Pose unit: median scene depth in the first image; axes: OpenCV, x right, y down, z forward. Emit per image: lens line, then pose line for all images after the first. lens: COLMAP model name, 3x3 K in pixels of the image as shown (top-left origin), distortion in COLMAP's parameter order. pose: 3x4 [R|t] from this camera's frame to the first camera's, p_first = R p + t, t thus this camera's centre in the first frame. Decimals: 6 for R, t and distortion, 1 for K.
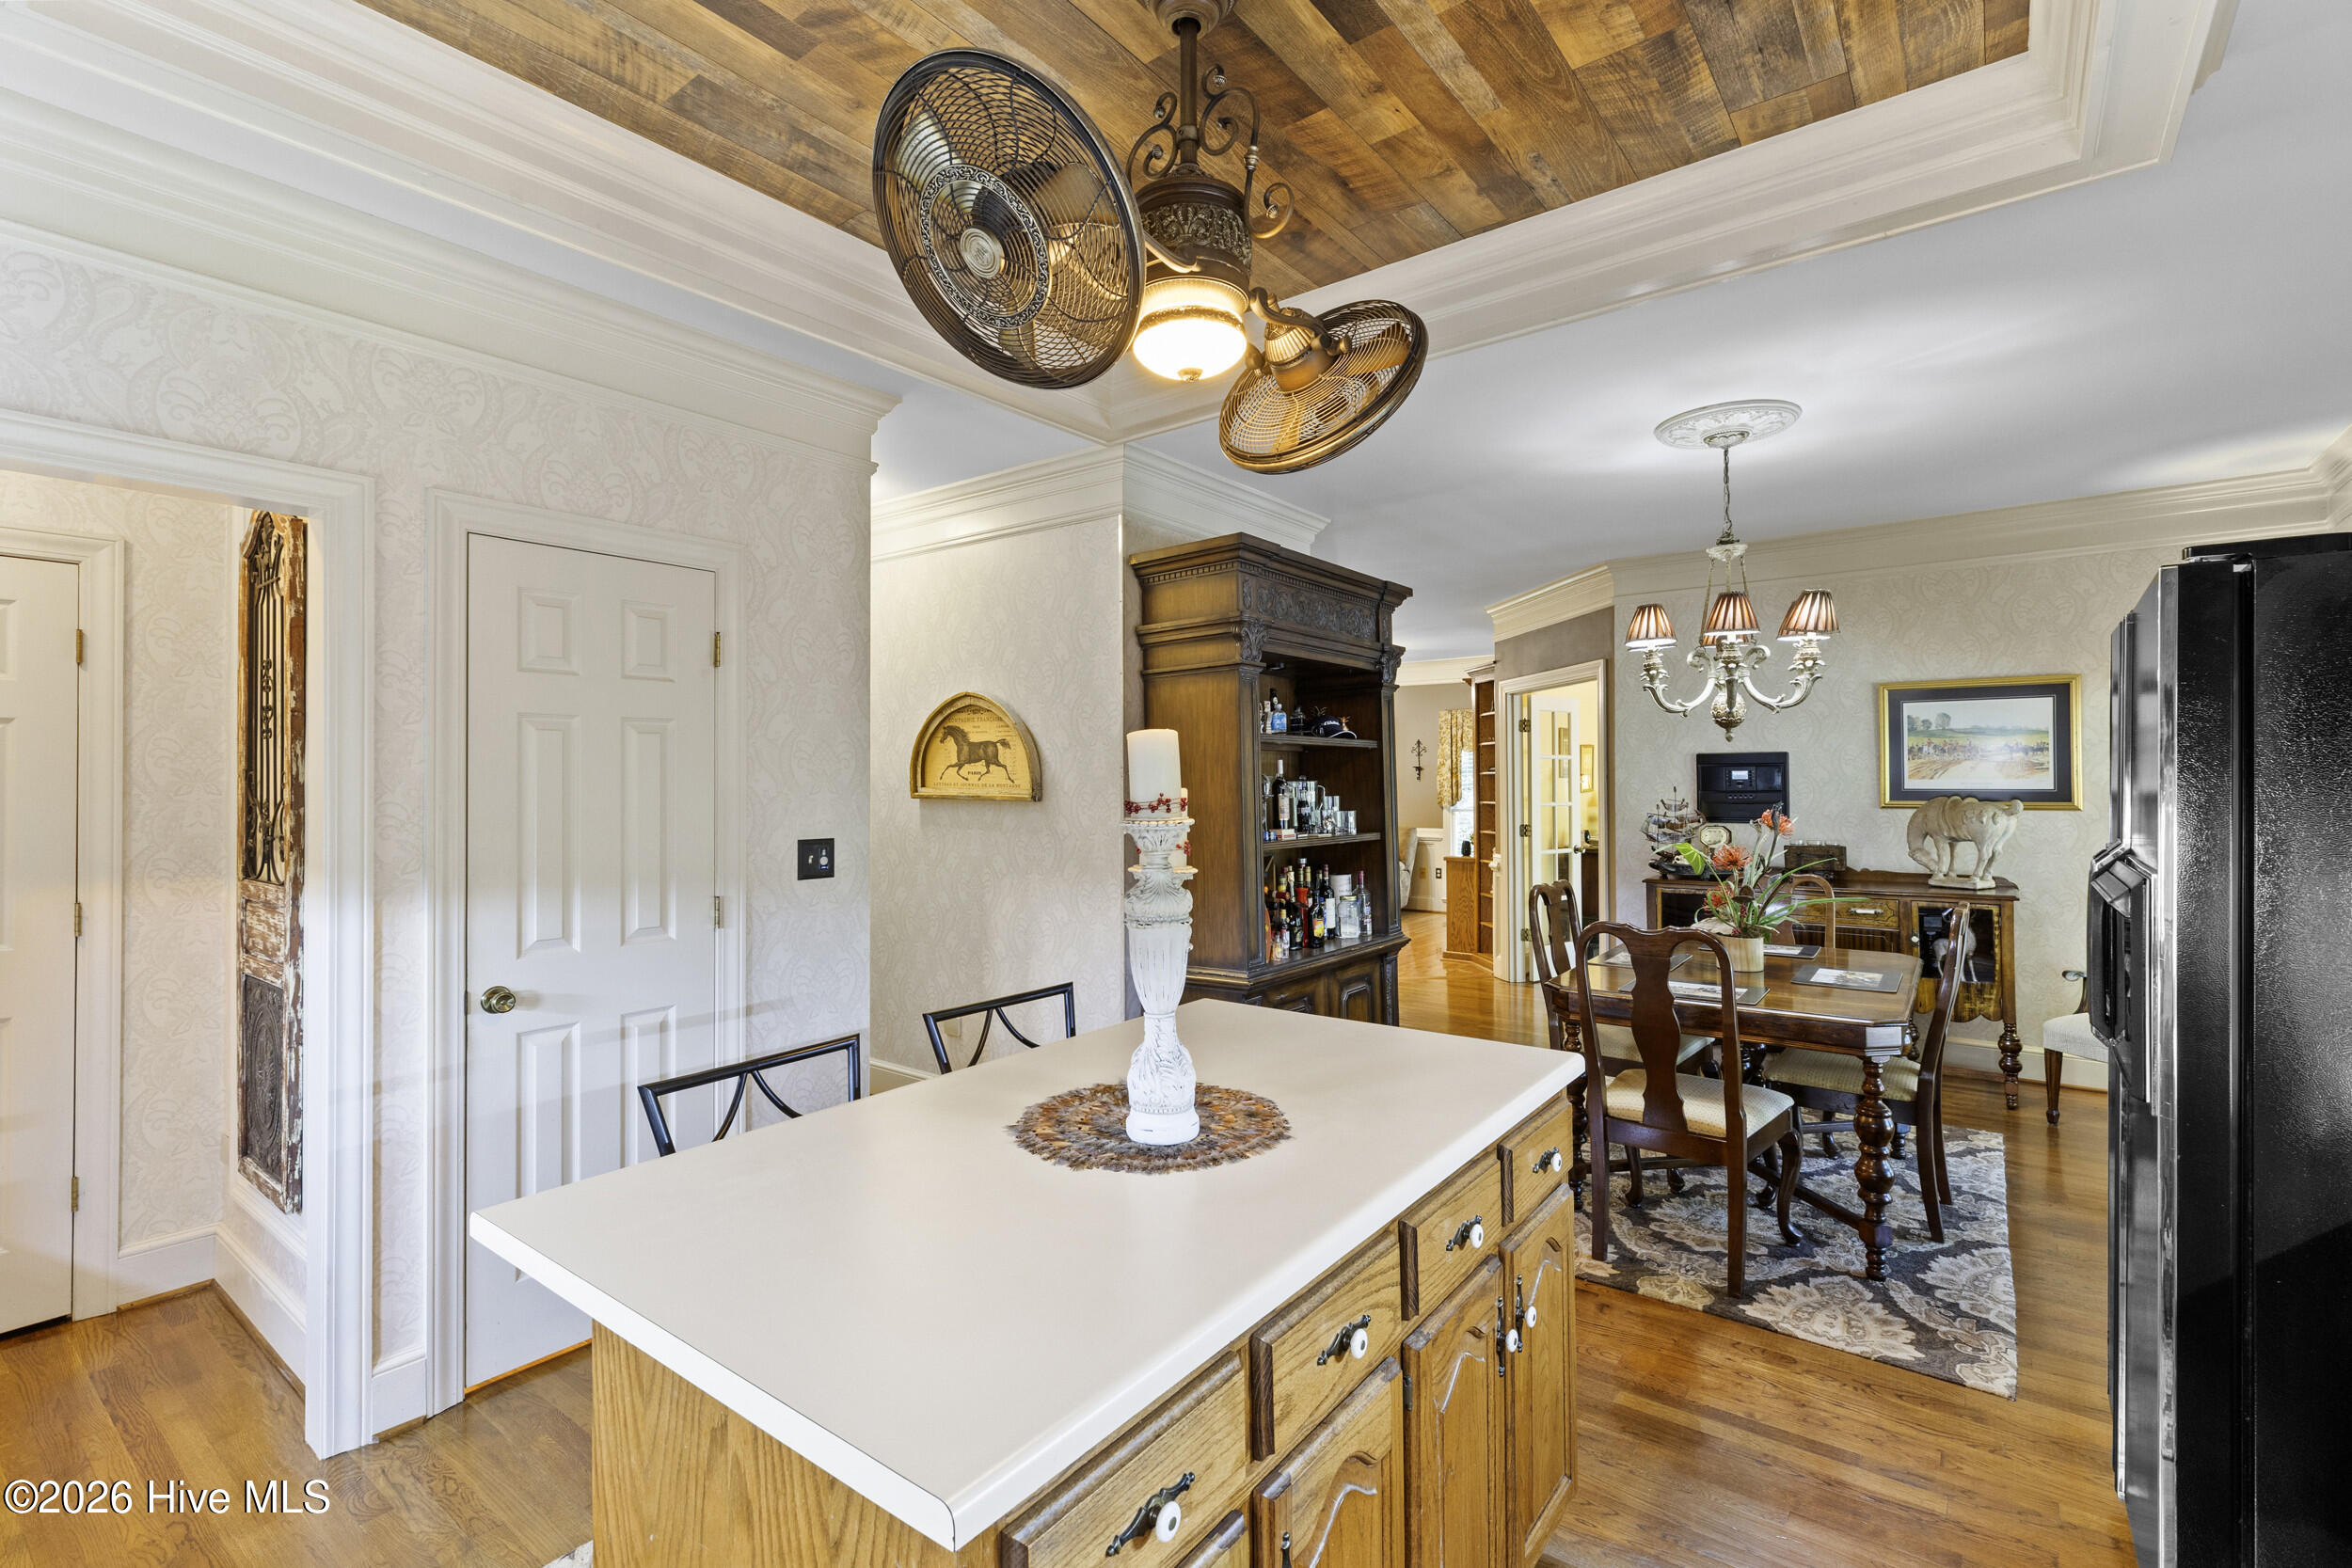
lens RADIAL K [[1053.0, 0, 1181.4], [0, 1053.0, 778.7], [0, 0, 1]] dist [0.010170, -0.000388]
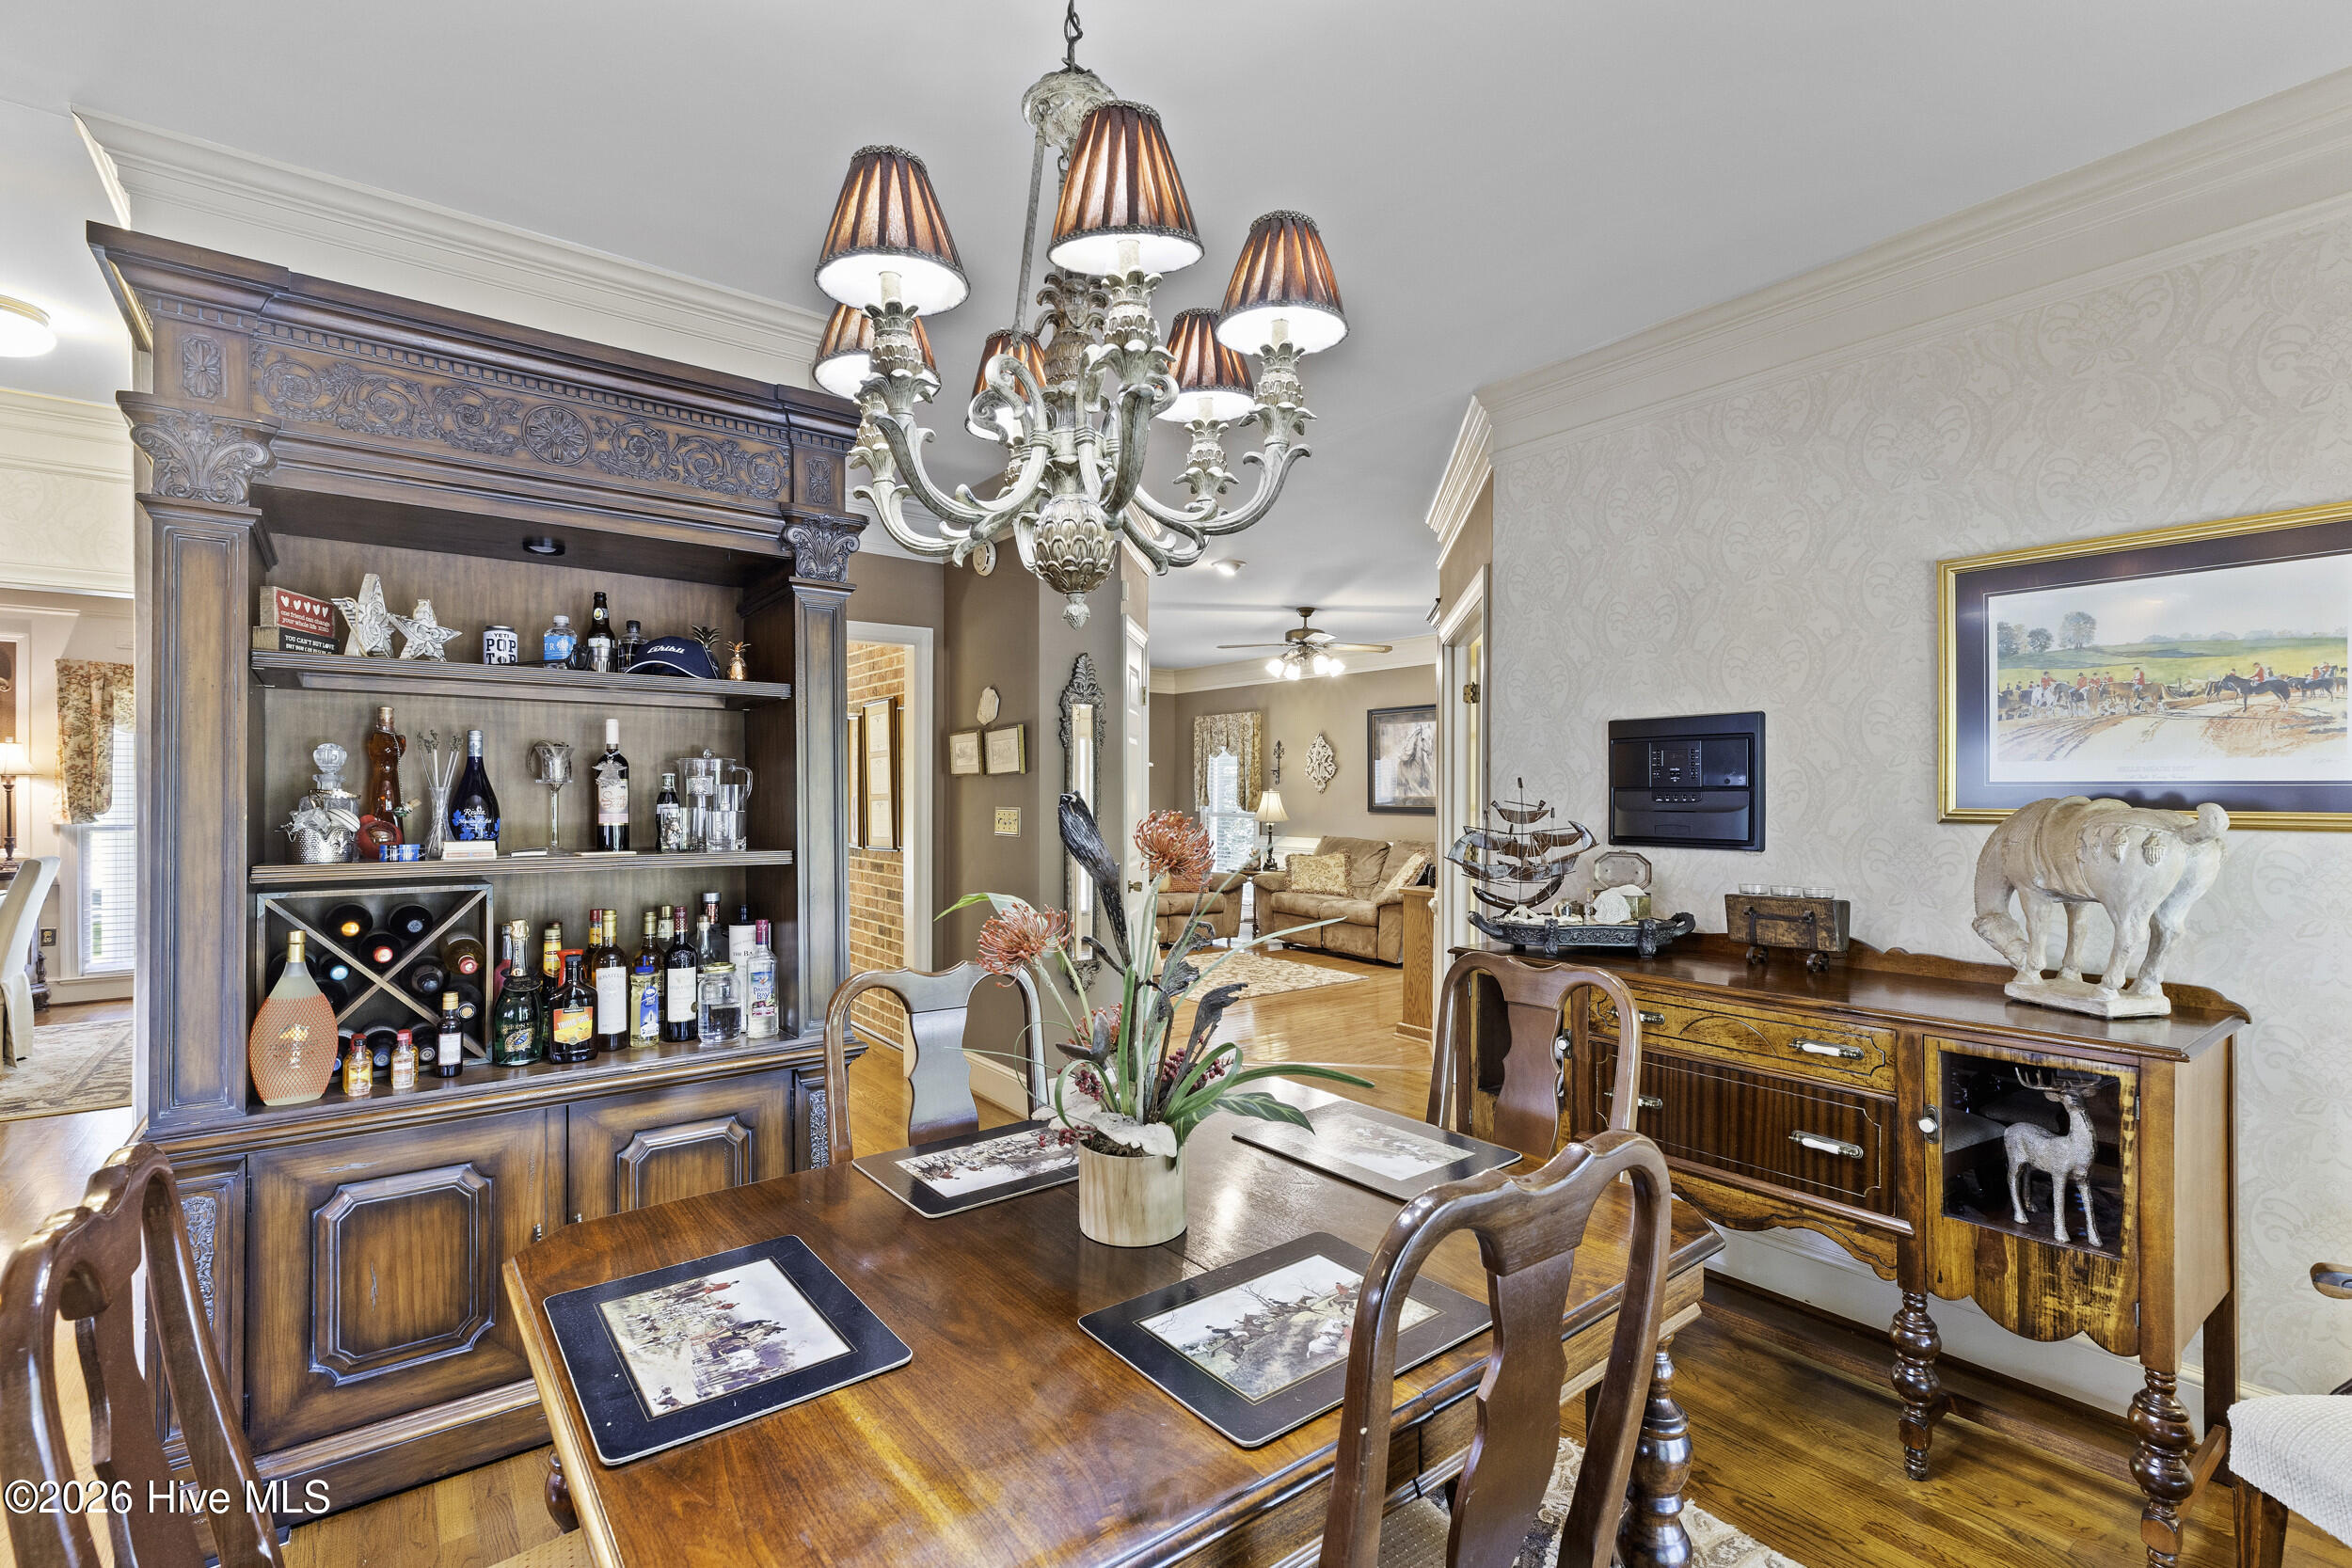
lens RADIAL K [[1053.0, 0, 1174.3], [0, 1053.0, 802.1], [0, 0, 1]] dist [0.010170, -0.000388]
pose [[0.965670, 0.009215, -0.259609, 0.479187], [-0.005666, 0.999880, 0.014414, 0.014581], [0.259711, -0.012448, 0.965606, 0.476109]]
